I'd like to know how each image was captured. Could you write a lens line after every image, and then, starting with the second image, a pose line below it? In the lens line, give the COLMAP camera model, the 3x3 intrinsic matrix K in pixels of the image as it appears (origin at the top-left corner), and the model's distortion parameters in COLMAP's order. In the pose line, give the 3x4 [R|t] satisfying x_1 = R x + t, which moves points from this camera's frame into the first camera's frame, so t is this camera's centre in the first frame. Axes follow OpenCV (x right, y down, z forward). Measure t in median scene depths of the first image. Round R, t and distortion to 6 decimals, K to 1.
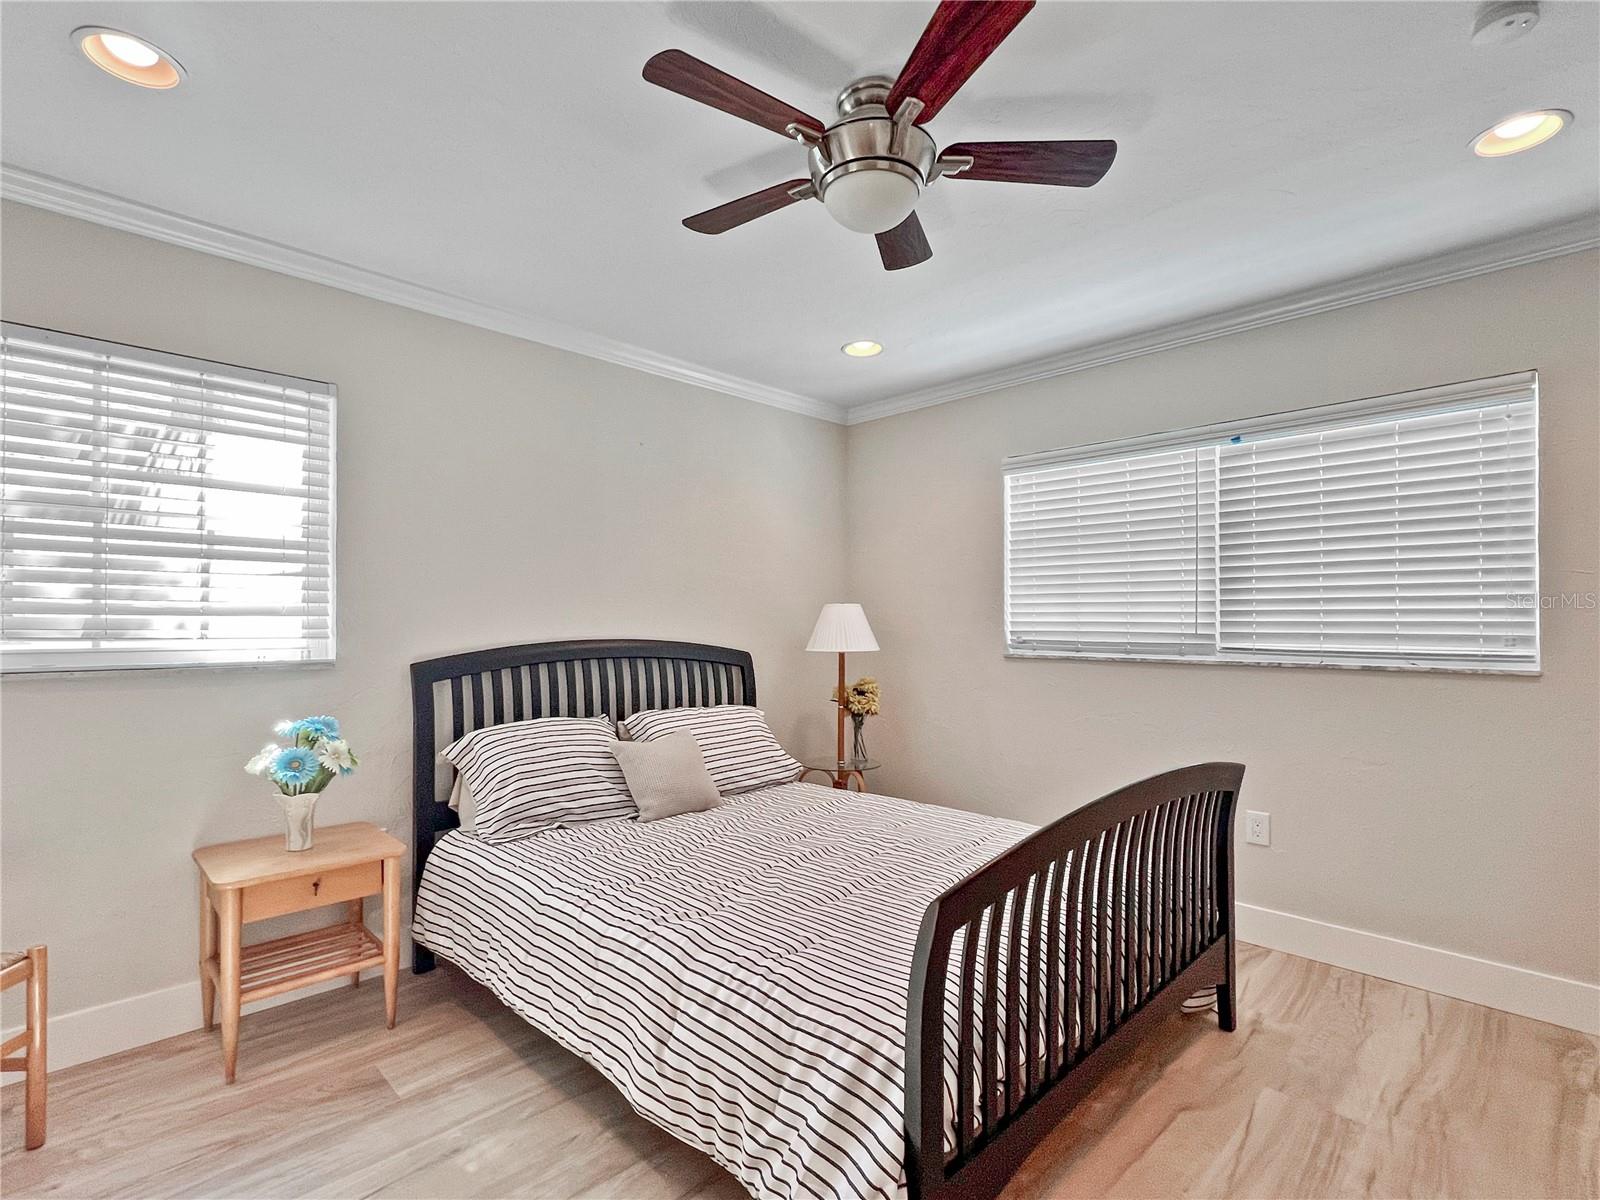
lens RADIAL K [[768.1, 0, 800.6], [0, 768.1, 618.1], [0, 0, 1]] dist [-0.000529, -0.000056]
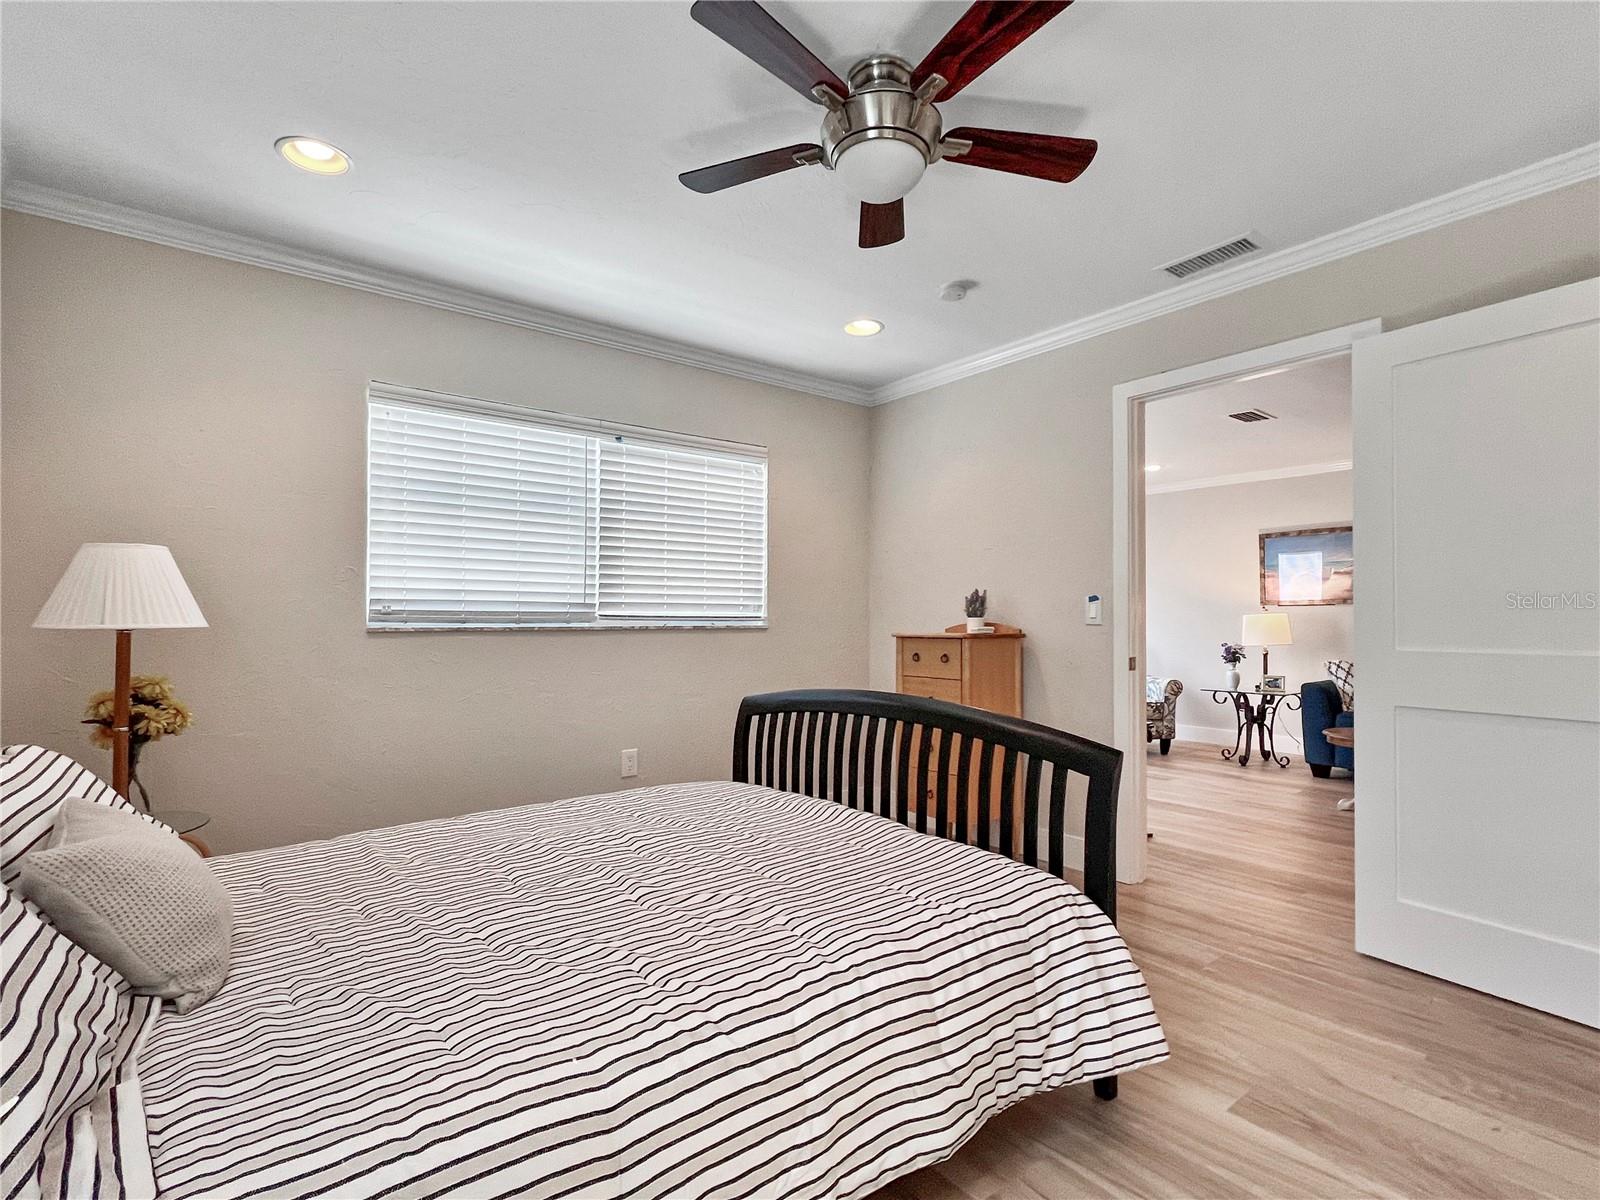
lens RADIAL K [[770.7, 0, 802.1], [0, 770.7, 604.1], [0, 0, 1]] dist [-0.001038, -0.000215]
pose [[0.130002, 0.011686, 0.991445, -0.558500], [-0.012451, 0.999871, -0.010153, 0.029920], [-0.991436, -0.011025, 0.130130, 0.547808]]
